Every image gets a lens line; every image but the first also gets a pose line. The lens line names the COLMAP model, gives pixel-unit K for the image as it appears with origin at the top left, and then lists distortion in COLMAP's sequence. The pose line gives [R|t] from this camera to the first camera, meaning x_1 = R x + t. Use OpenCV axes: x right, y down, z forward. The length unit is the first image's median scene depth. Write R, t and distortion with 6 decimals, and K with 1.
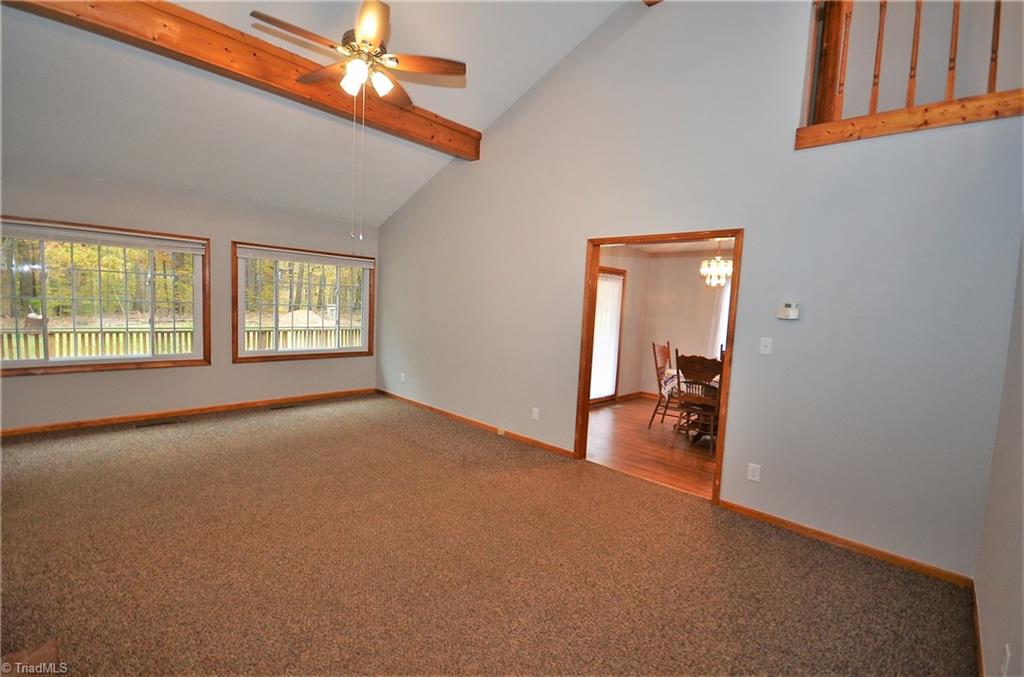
lens RADIAL K [[448.8, 0, 509.4], [0, 448.8, 344.7], [0, 0, 1]] dist [-0.002653, -0.000481]
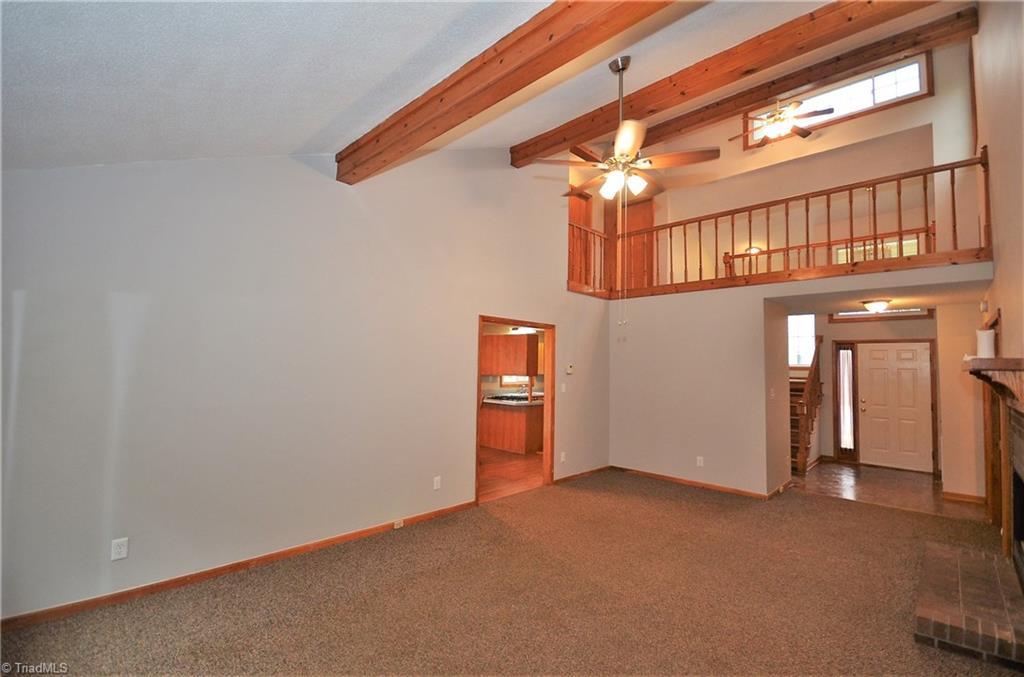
lens RADIAL K [[448.8, 0, 509.4], [0, 448.8, 344.7], [0, 0, 1]] dist [-0.002653, -0.000481]
pose [[0.013389, 0.000140, 0.999910, -0.807461], [0.069978, 0.997548, -0.001077, -0.117717], [-0.997459, 0.069986, 0.013347, 0.720116]]
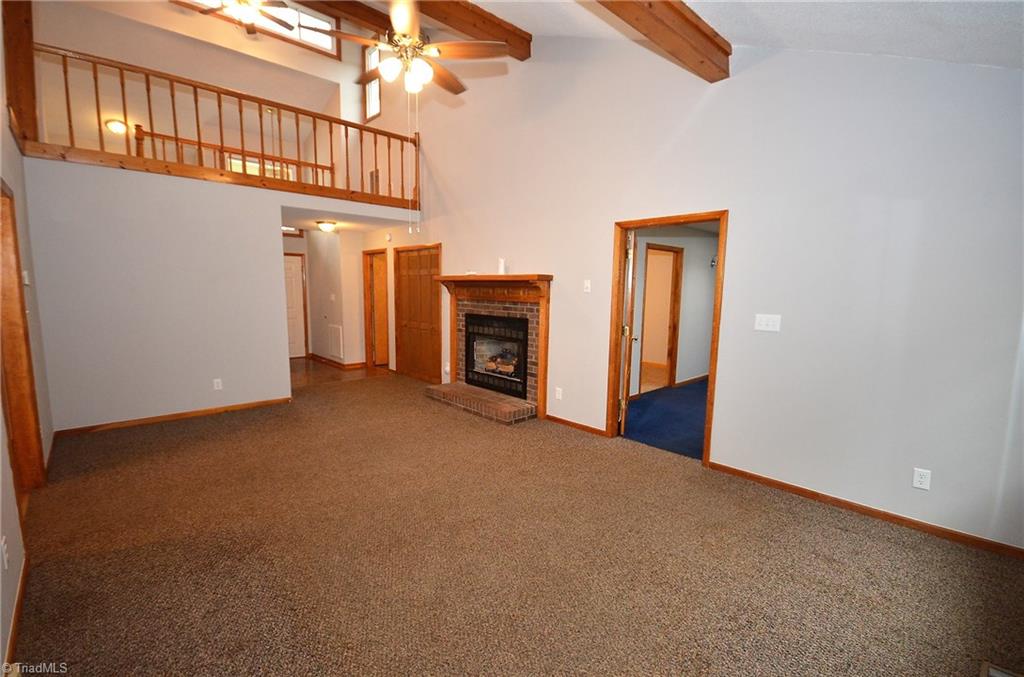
lens RADIAL K [[450.7, 0, 509.1], [0, 450.7, 343.2], [0, 0, 1]] dist [-0.002992, -0.000931]
pose [[-0.995876, -0.070904, 0.056599, -0.363682], [-0.057253, 0.975115, 0.214178, -0.128965], [-0.070377, 0.210054, -0.975153, 1.173117]]
